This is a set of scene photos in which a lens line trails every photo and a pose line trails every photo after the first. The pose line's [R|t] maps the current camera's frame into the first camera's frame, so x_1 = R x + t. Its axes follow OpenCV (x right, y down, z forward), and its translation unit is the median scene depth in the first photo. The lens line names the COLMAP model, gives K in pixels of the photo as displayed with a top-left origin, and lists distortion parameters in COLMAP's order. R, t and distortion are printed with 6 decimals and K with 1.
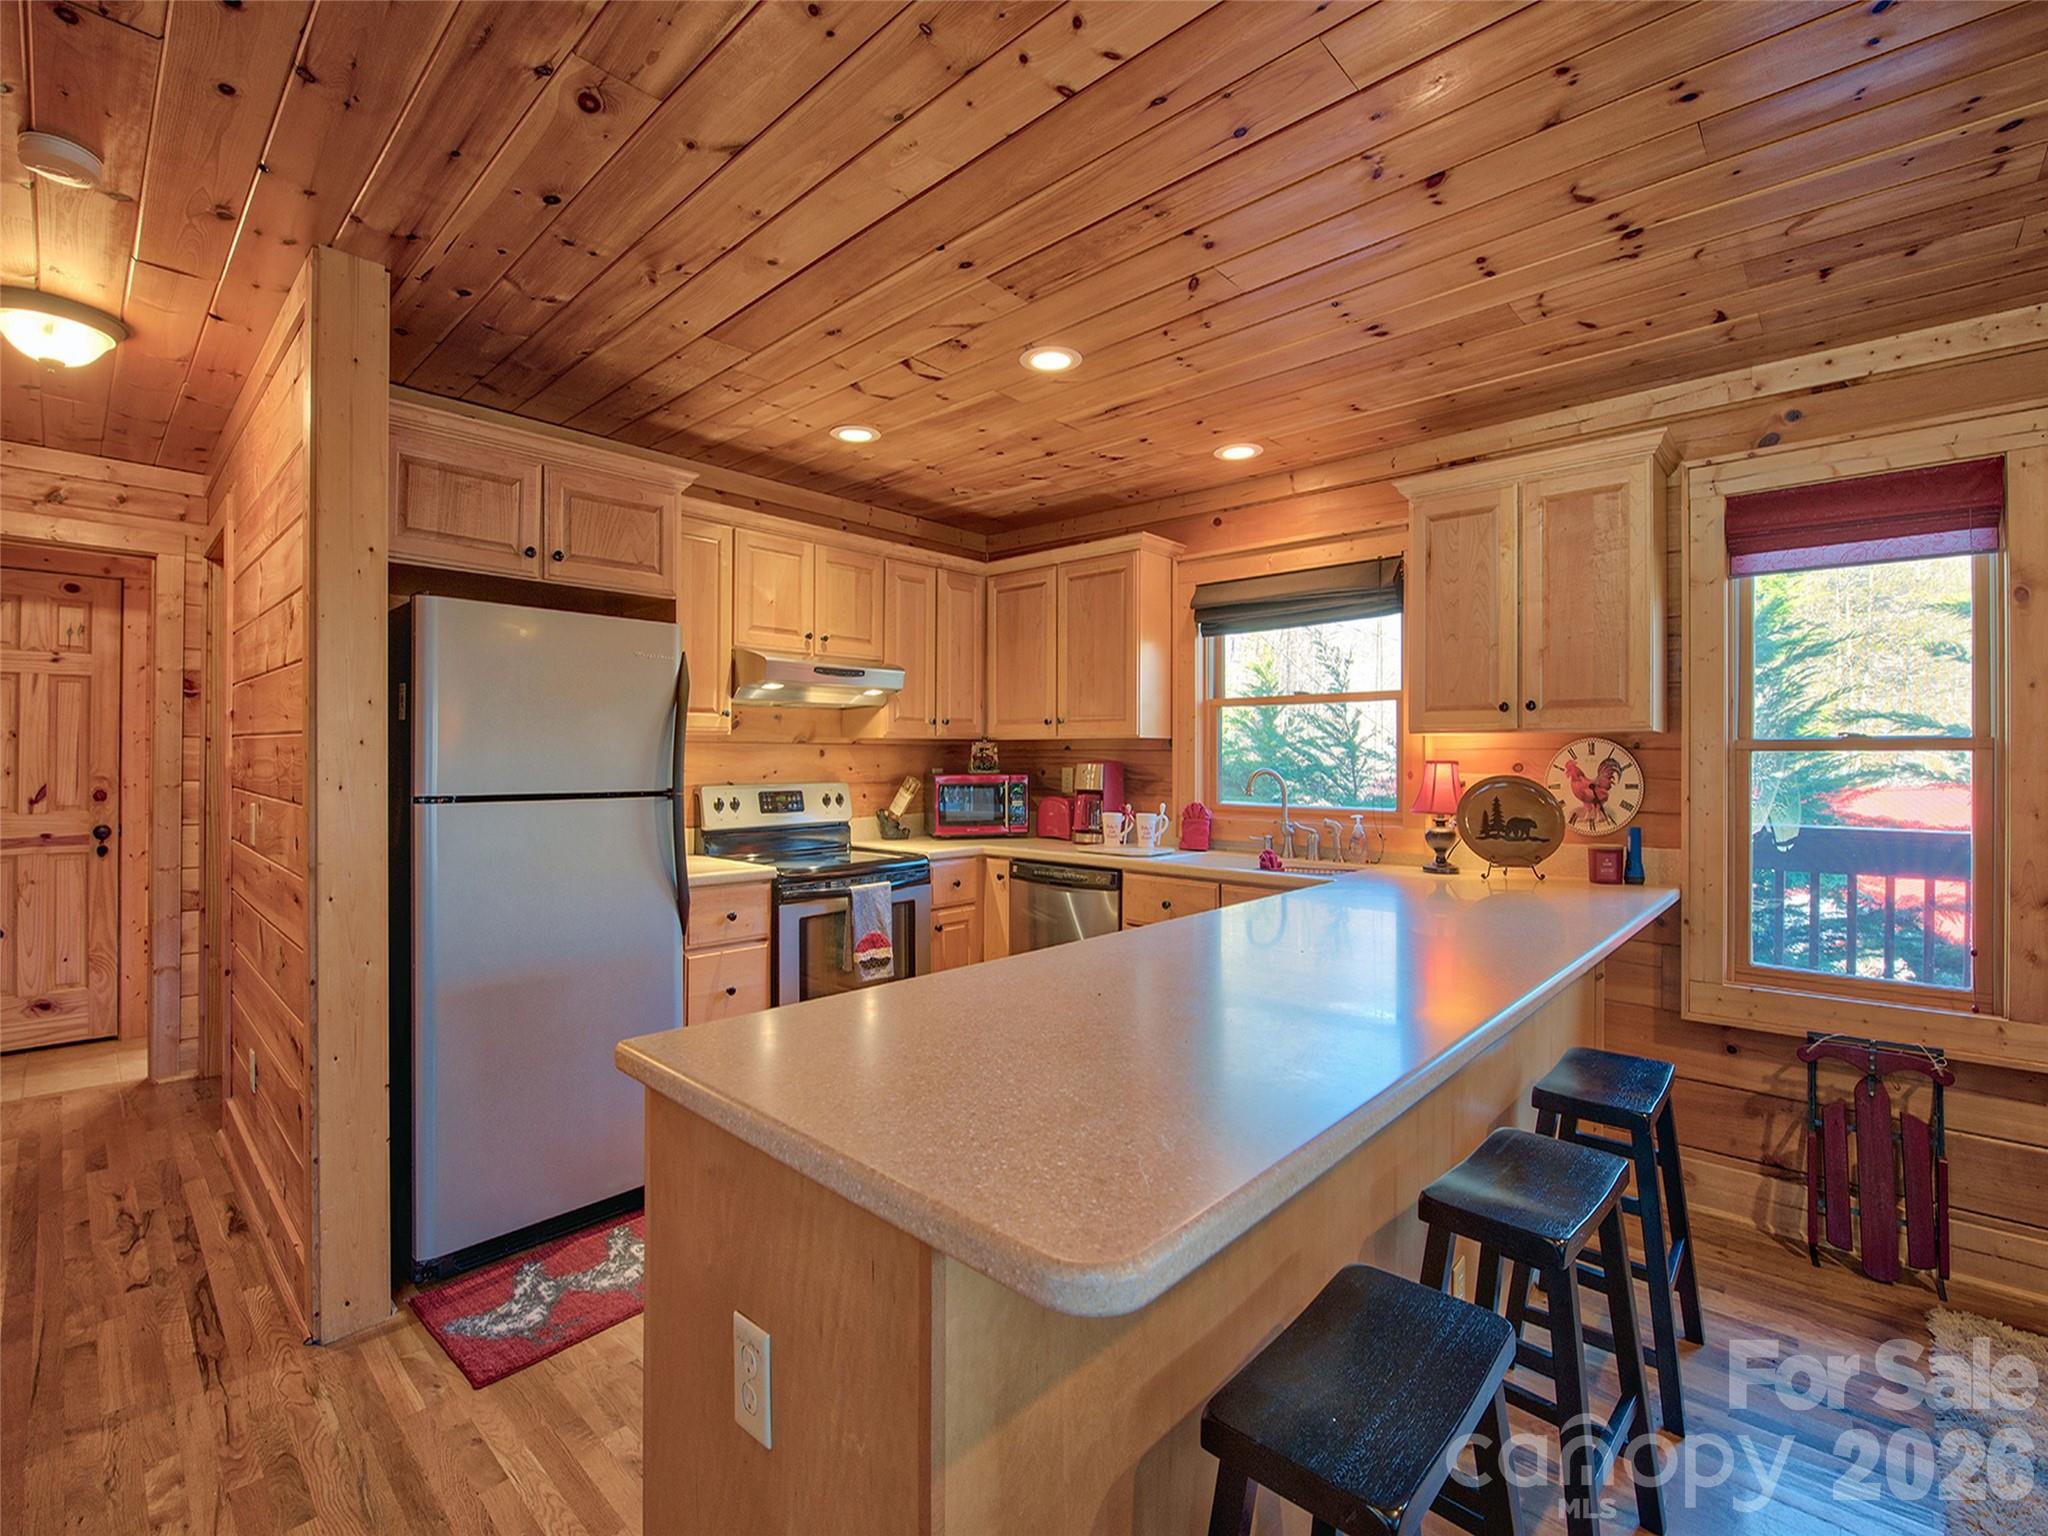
lens RADIAL K [[905.8, 0, 1013.3], [0, 905.8, 753.6], [0, 0, 1]] dist [-0.014693, -0.001770]
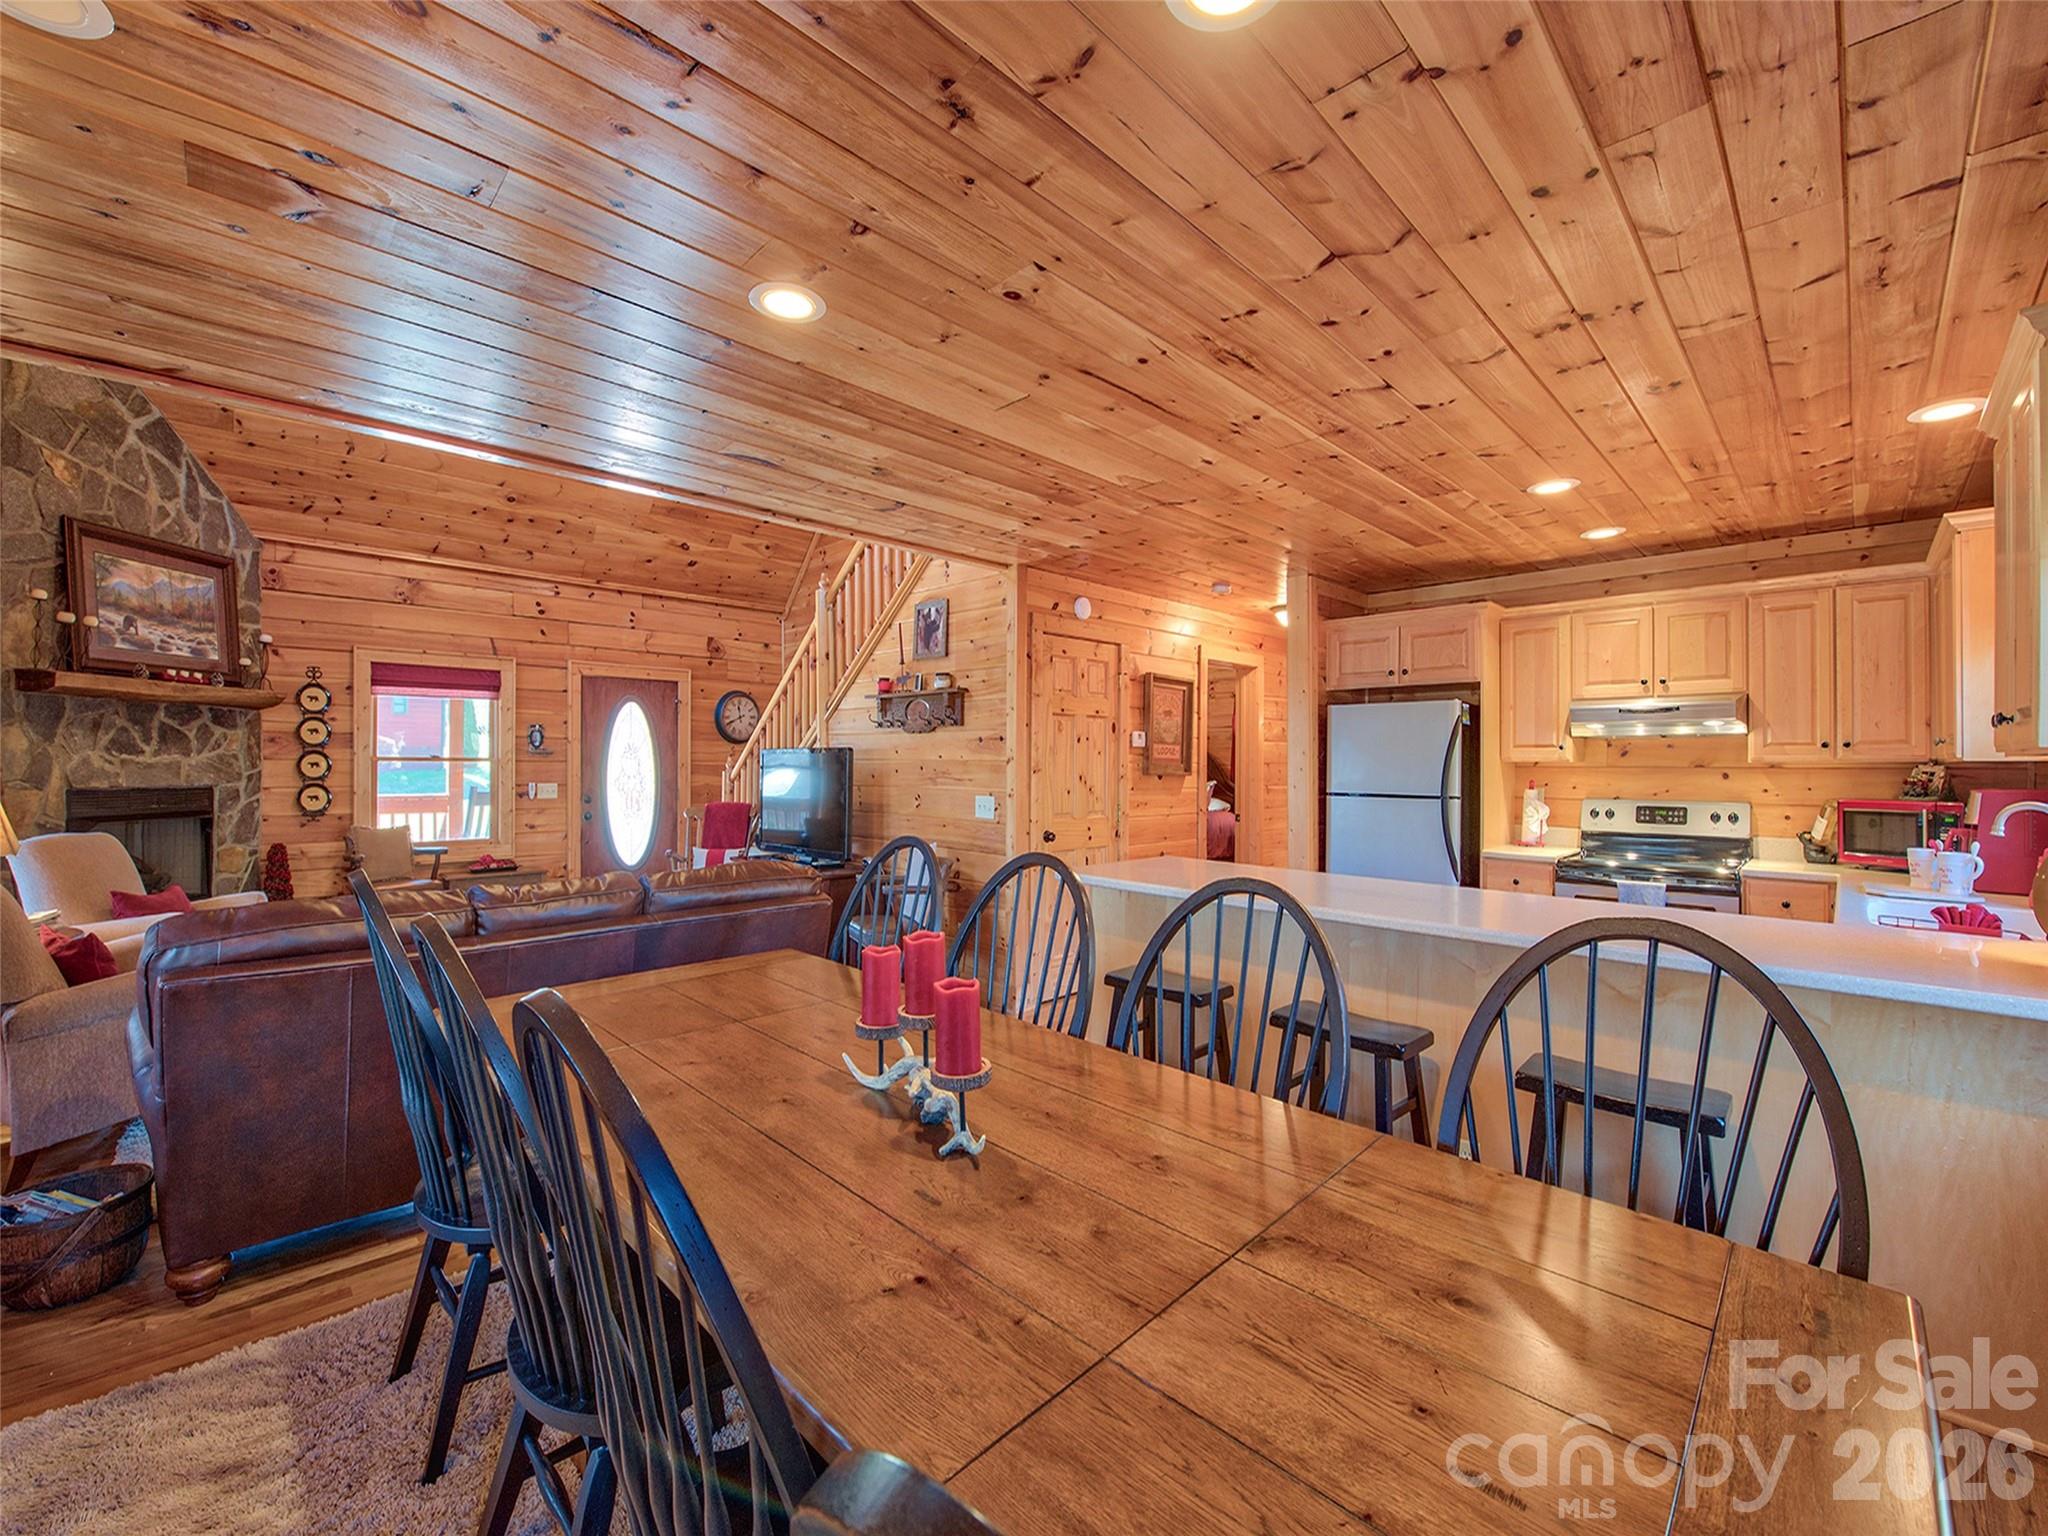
lens RADIAL K [[832.5, 0, 1020.3], [0, 832.5, 757.1], [0, 0, 1]] dist [-0.021170, 0.000190]
pose [[-0.042236, -0.012824, -0.999025, 0.989866], [-0.003623, 0.999913, -0.012682, -0.009102], [0.999101, 0.003083, -0.042279, 0.194741]]
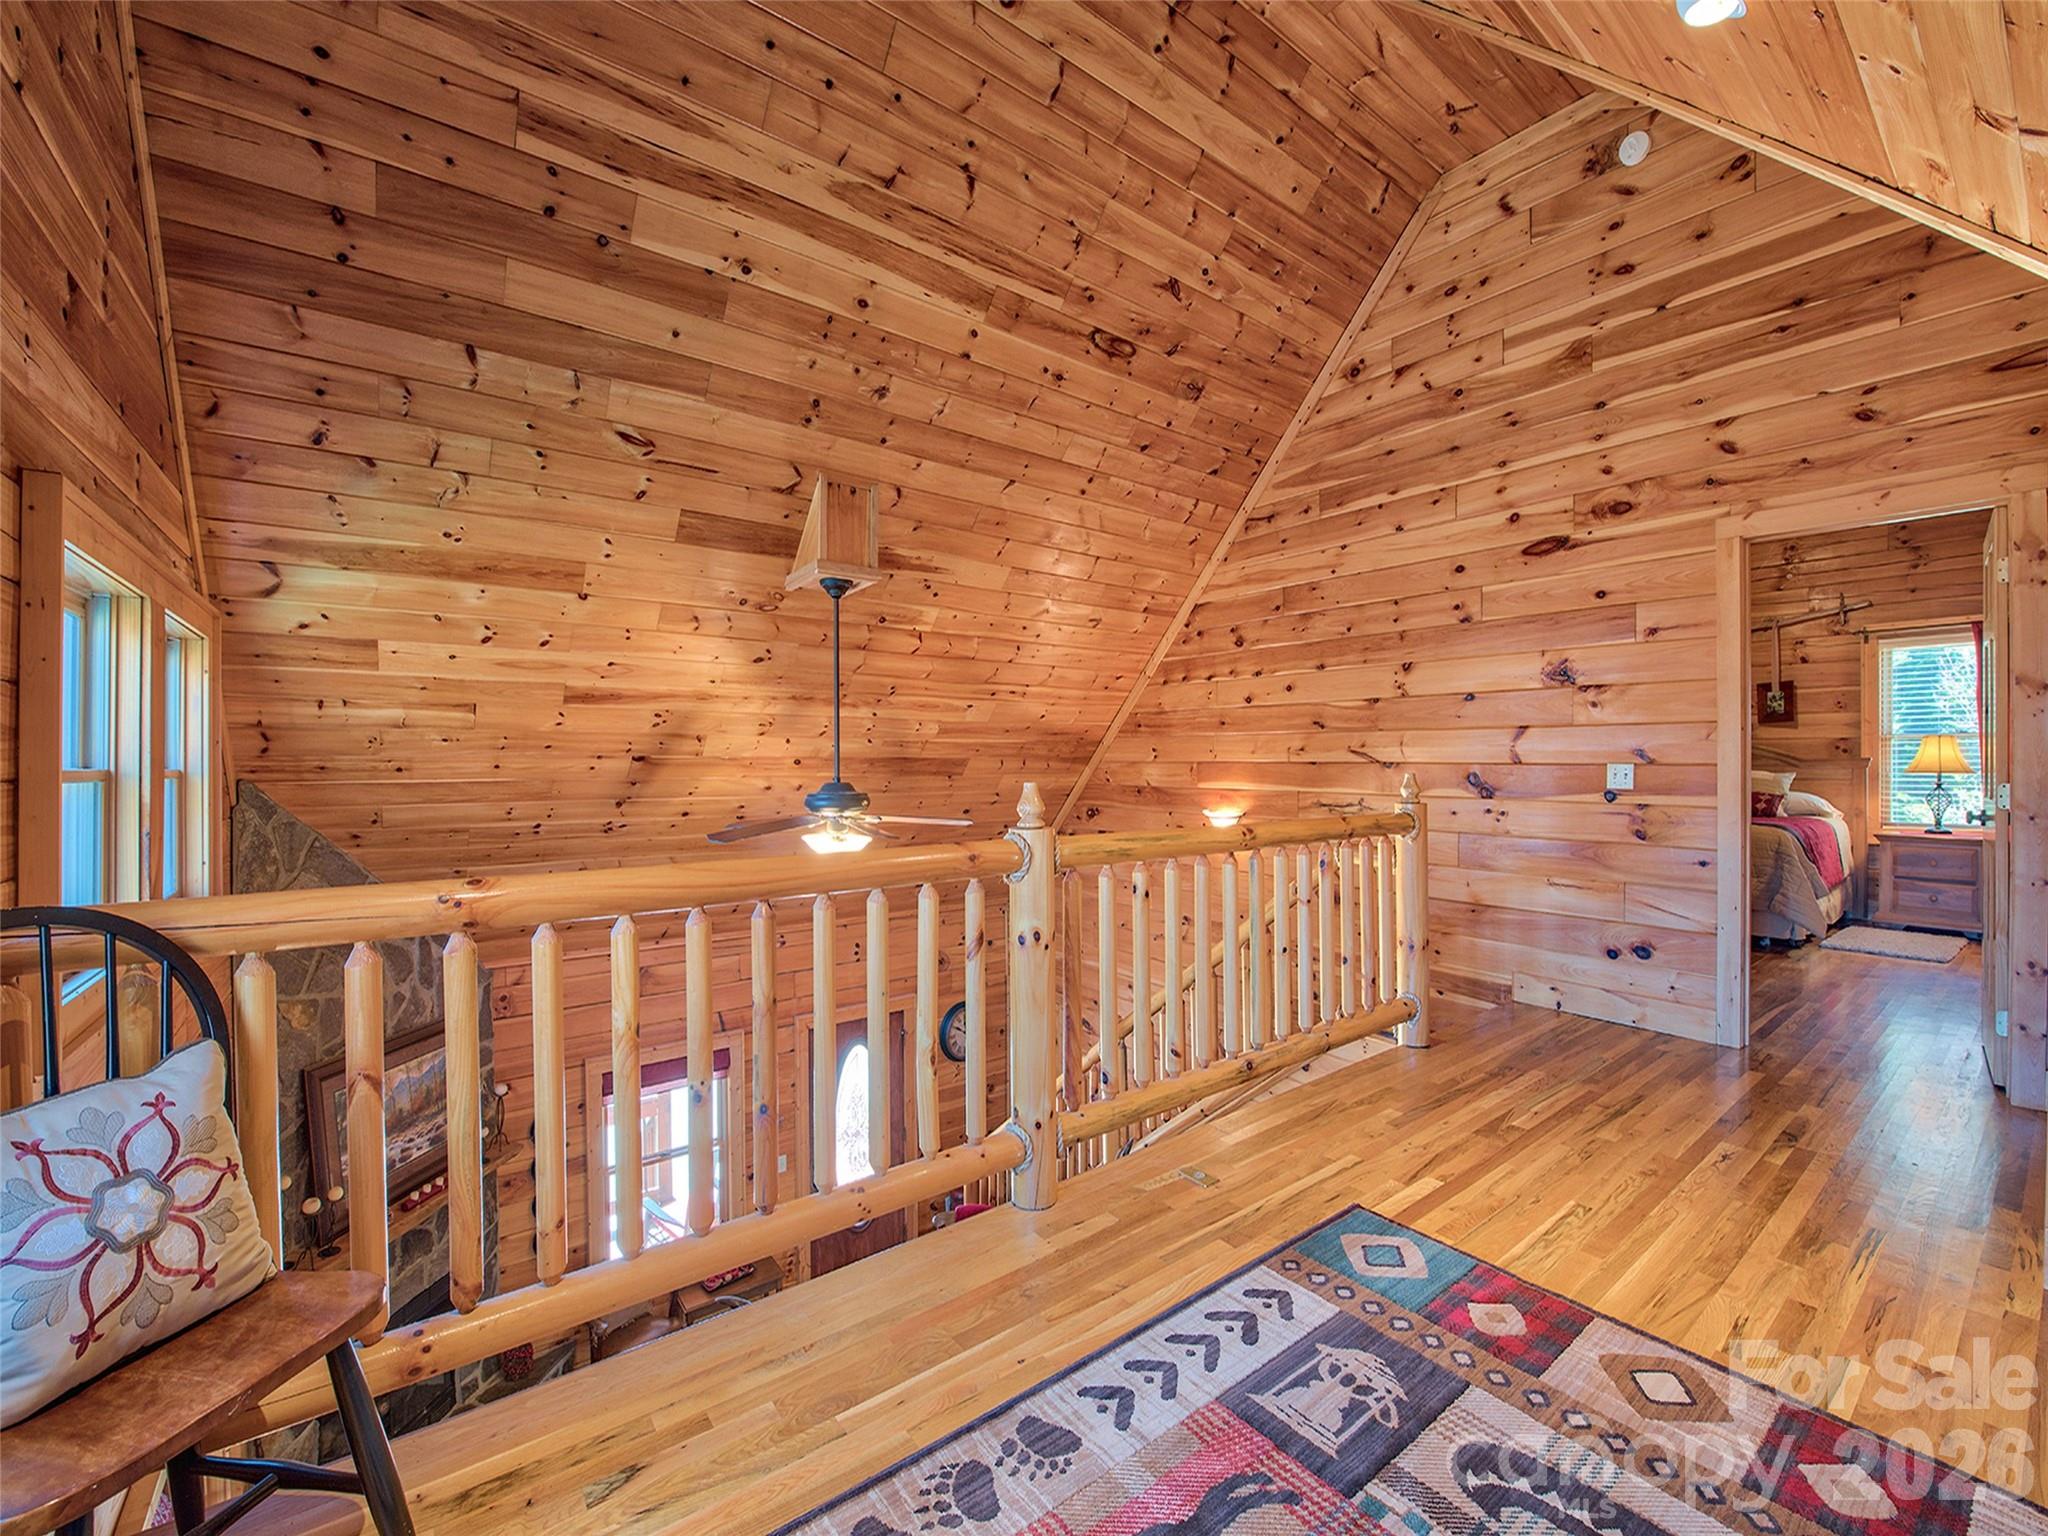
lens RADIAL K [[832.5, 0, 1020.3], [0, 832.5, 757.1], [0, 0, 1]] dist [-0.021170, 0.000190]
pose [[-0.170403, -0.011508, -0.985307, 0.728382], [0.002995, 0.999921, -0.012197, -0.836224], [0.985370, -0.005030, -0.170355, -0.207310]]
